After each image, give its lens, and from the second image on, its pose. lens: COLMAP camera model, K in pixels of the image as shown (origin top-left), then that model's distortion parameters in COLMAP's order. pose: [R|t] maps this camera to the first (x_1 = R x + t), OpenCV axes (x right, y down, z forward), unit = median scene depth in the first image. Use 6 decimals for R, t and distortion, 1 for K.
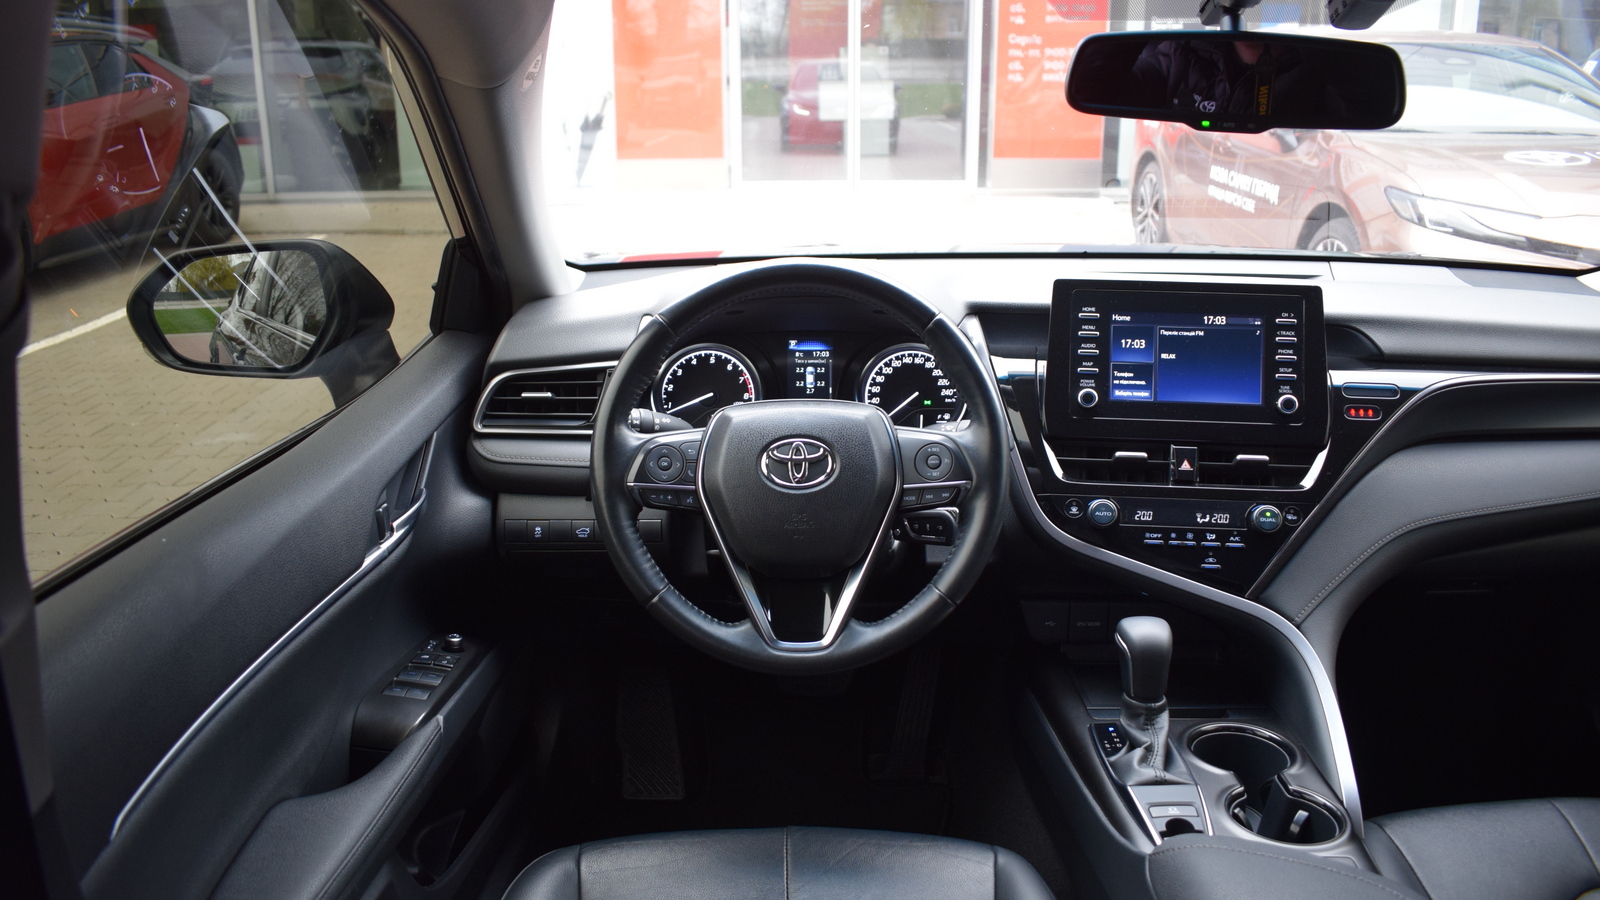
lens RADIAL K [[1326.2, 0, 798.9], [0, 1326.2, 443.7], [0, 0, 1]] dist [-0.095794, 0.012630]
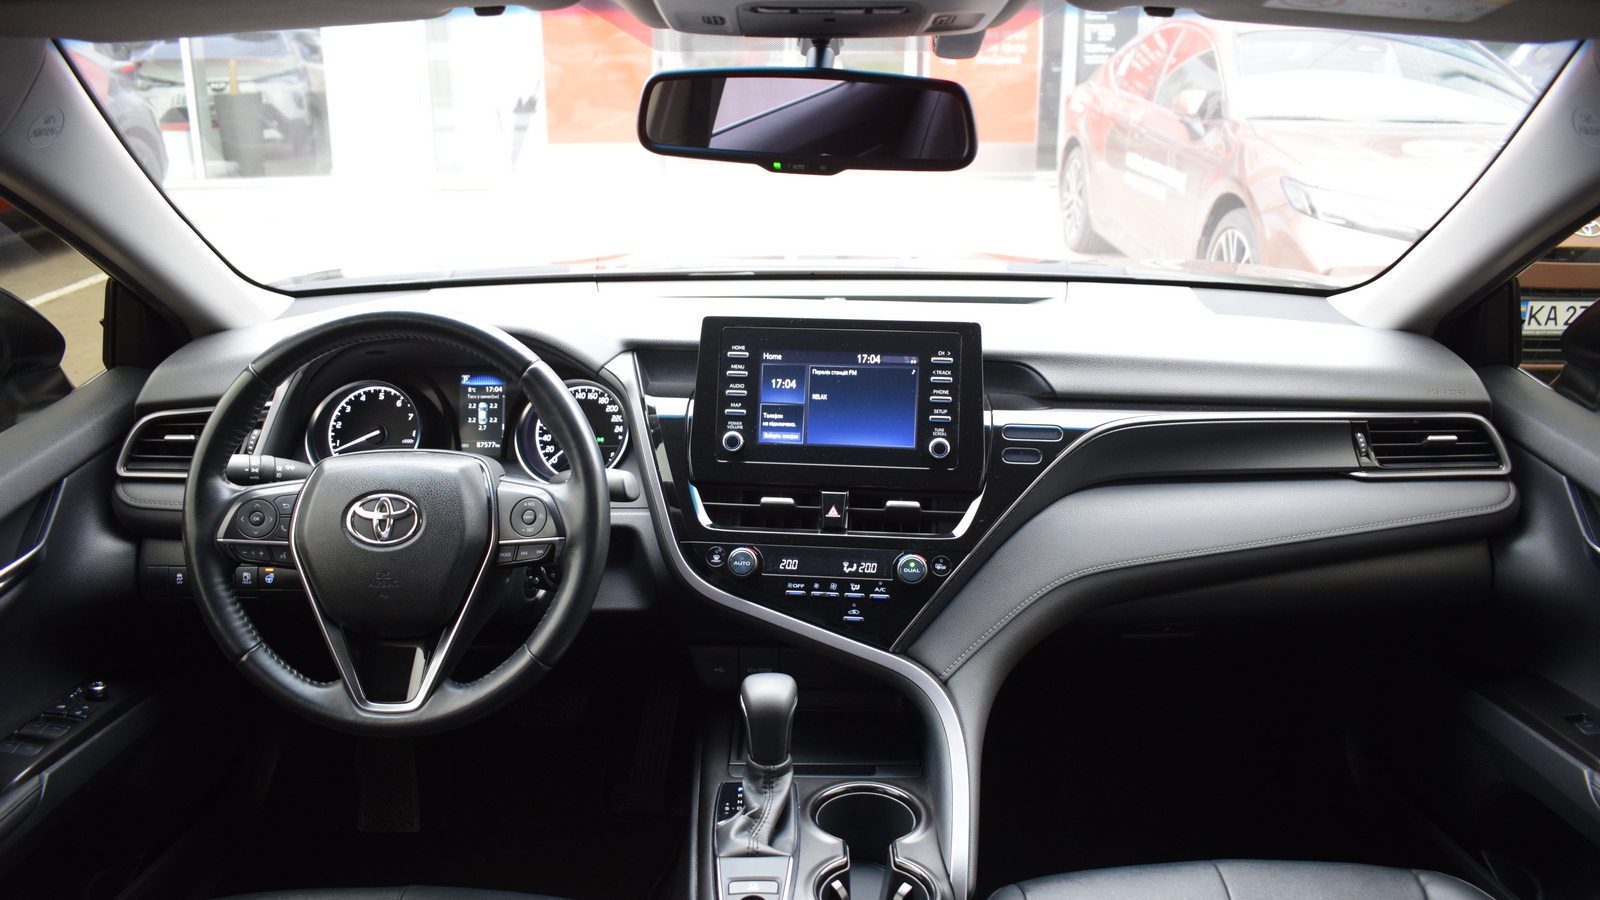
lens RADIAL K [[1326.2, 0, 796.9], [0, 1326.2, 449.2], [0, 0, 1]] dist [-0.095794, 0.012630]
pose [[0.999909, -0.002798, 0.013185, 0.250937], [0.002515, 0.999767, 0.021444, -0.049043], [-0.013242, -0.021409, 0.999683, 0.037097]]
